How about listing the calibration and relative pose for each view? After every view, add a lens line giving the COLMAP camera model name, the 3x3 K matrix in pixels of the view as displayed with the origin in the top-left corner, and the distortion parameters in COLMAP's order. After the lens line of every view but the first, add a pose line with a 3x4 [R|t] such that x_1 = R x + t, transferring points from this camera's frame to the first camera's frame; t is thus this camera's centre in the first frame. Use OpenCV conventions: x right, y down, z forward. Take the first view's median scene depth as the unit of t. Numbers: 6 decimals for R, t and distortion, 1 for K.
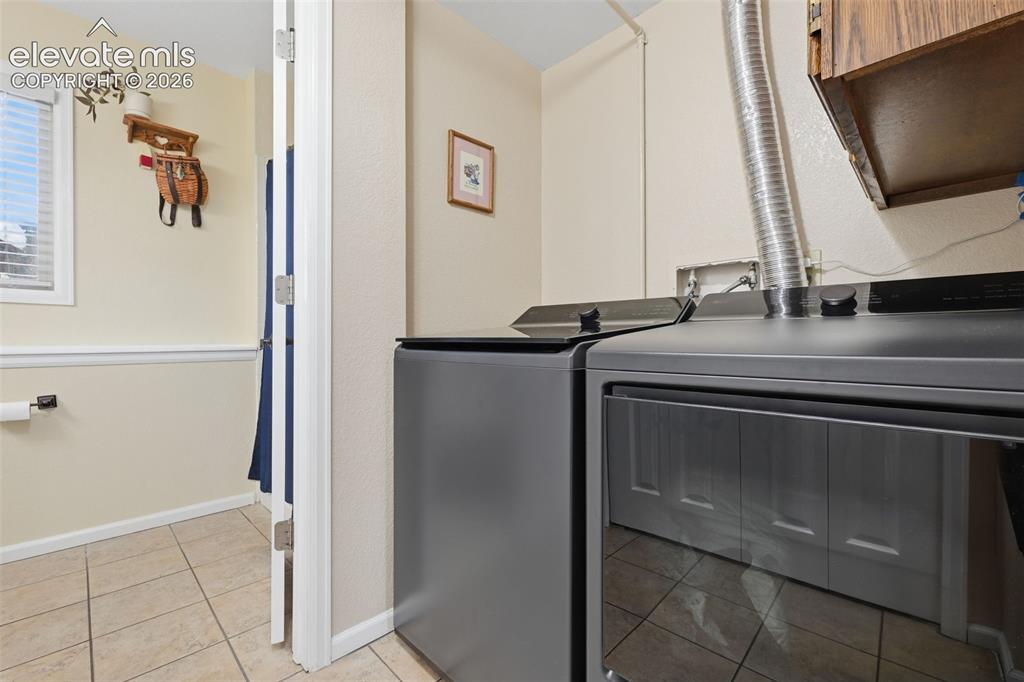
lens RADIAL K [[434.7, 0, 517.7], [0, 434.7, 338.0], [0, 0, 1]] dist [0.001061, -0.000075]
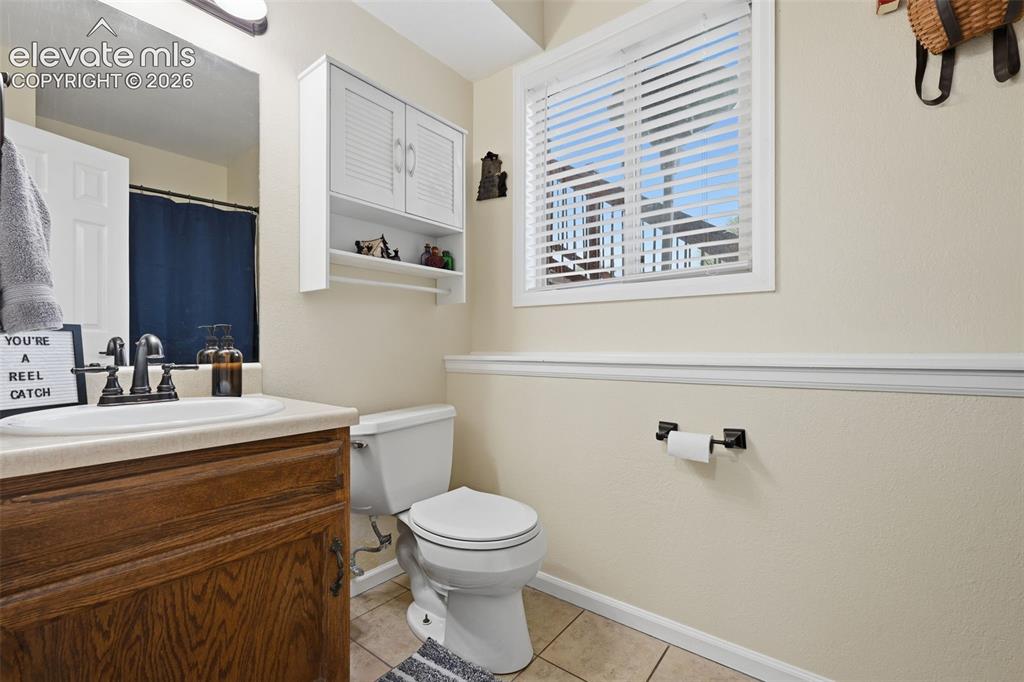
lens RADIAL K [[434.7, 0, 517.7], [0, 434.7, 338.0], [0, 0, 1]] dist [0.001061, -0.000075]
pose [[0.124440, -0.000437, -0.992227, -0.397192], [-0.004887, 0.999988, -0.001053, -0.002421], [0.992215, 0.004980, 0.124436, 0.501094]]
